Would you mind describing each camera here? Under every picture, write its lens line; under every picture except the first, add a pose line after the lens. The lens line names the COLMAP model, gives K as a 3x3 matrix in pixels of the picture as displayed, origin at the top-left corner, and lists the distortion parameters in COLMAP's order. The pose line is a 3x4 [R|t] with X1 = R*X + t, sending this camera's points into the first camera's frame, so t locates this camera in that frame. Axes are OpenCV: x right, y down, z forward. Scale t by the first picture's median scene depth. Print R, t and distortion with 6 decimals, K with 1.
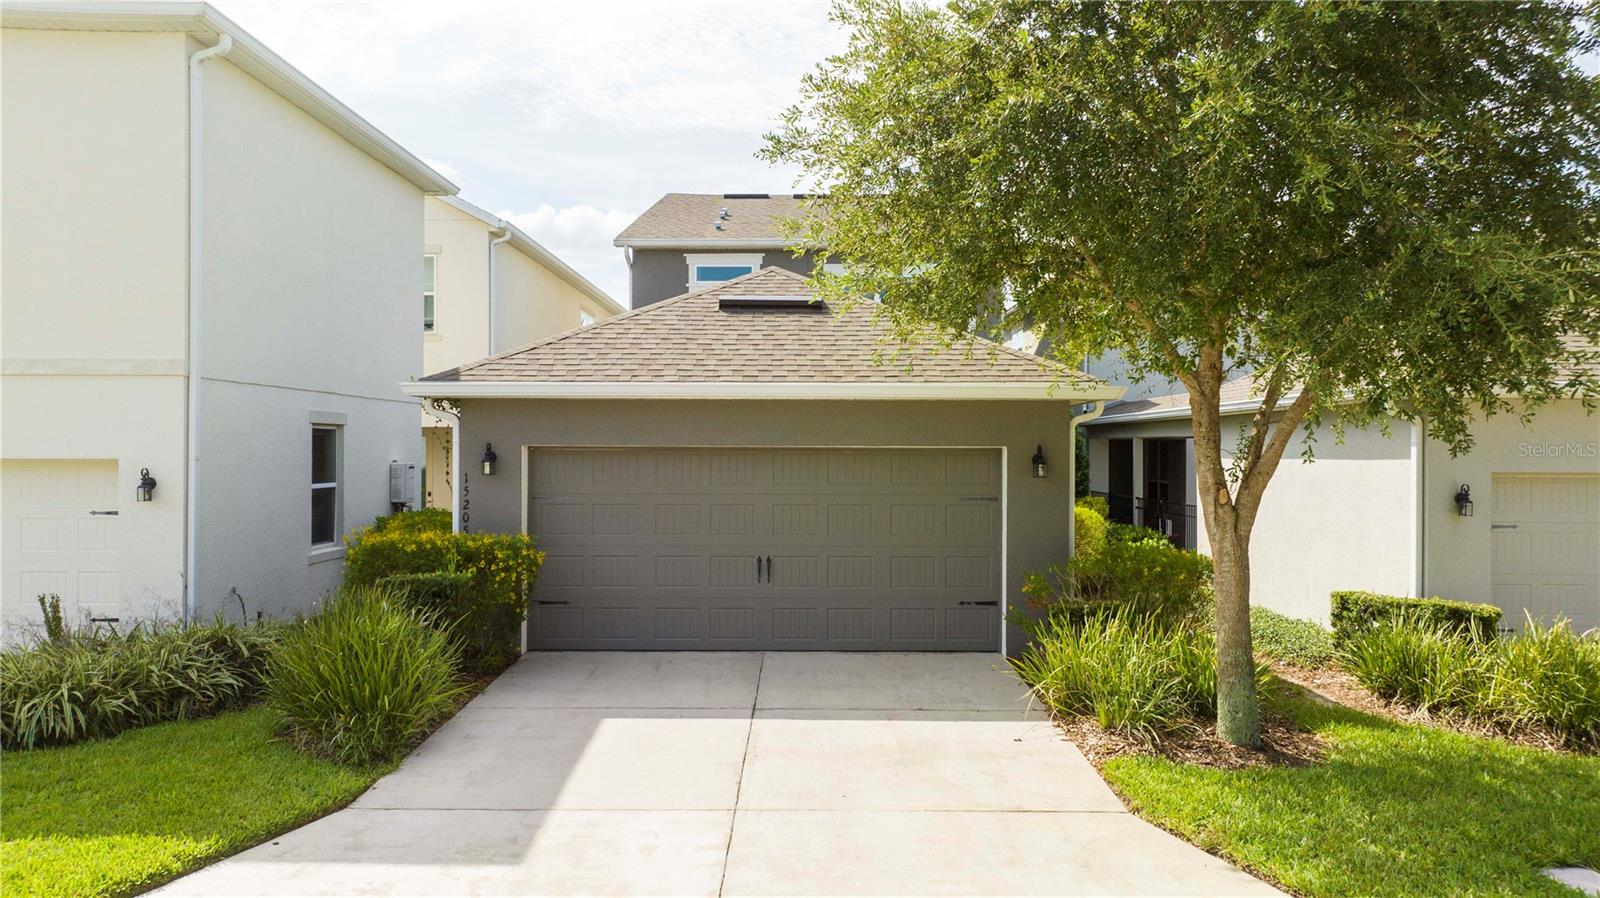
lens RADIAL K [[1128.9, 0, 795.5], [0, 1128.9, 444.5], [0, 0, 1]] dist [-0.028171, 0.029002]
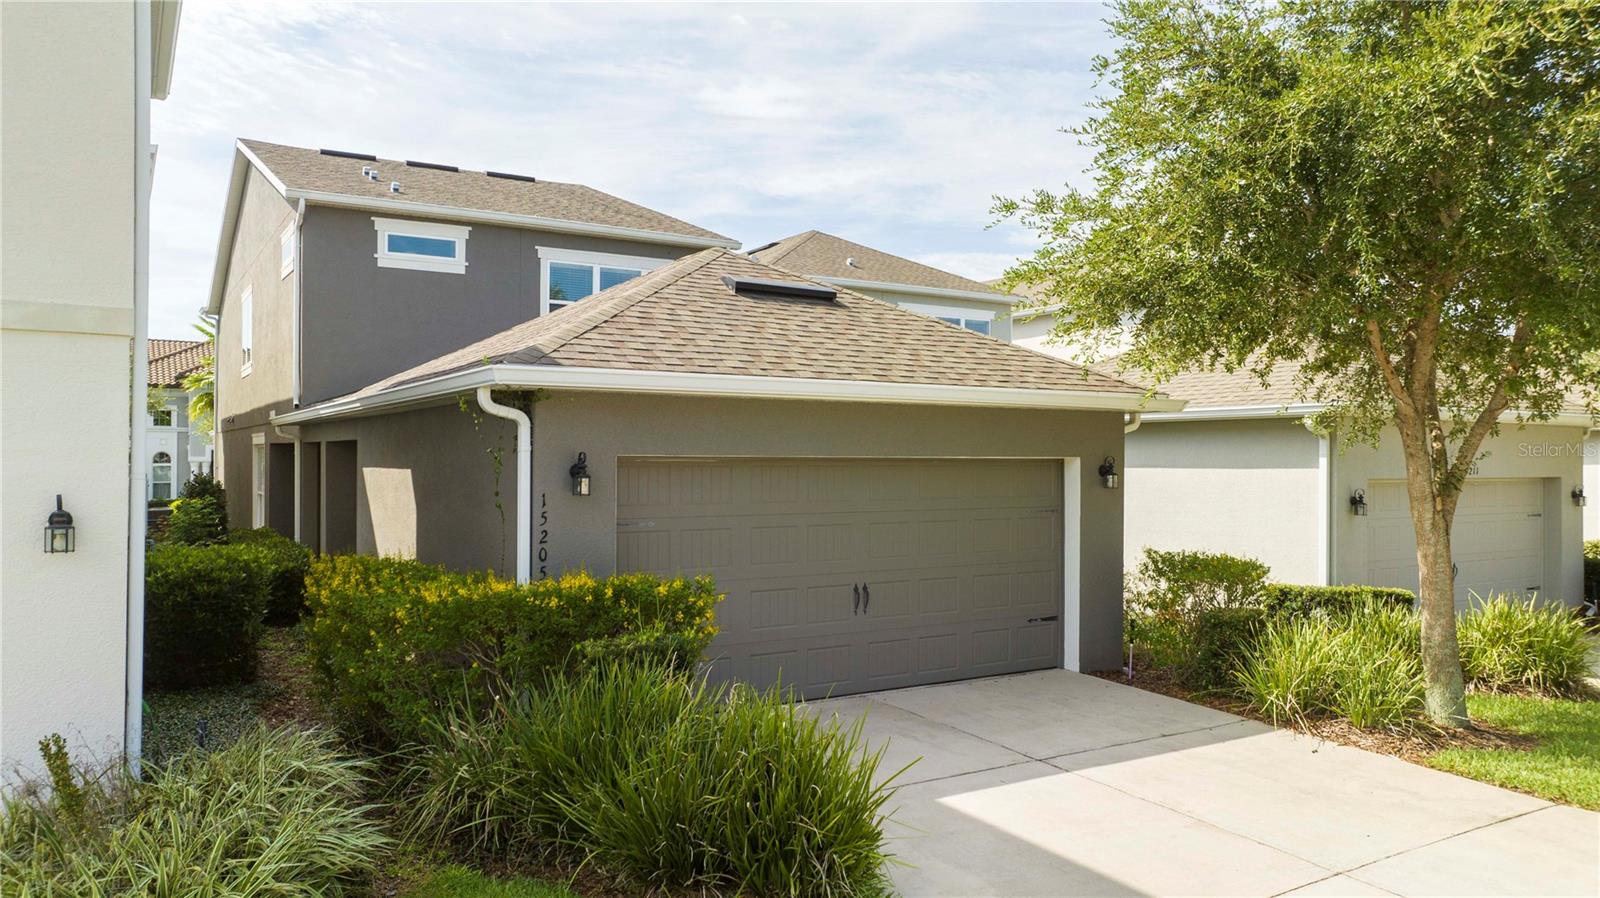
lens RADIAL K [[1128.9, 0, 802.6], [0, 1128.9, 455.4], [0, 0, 1]] dist [-0.028171, 0.029002]
pose [[0.844609, 0.001729, 0.535382, -0.528975], [-0.003738, 0.999989, 0.002669, -0.001593], [-0.535371, -0.004255, 0.844606, 0.294410]]
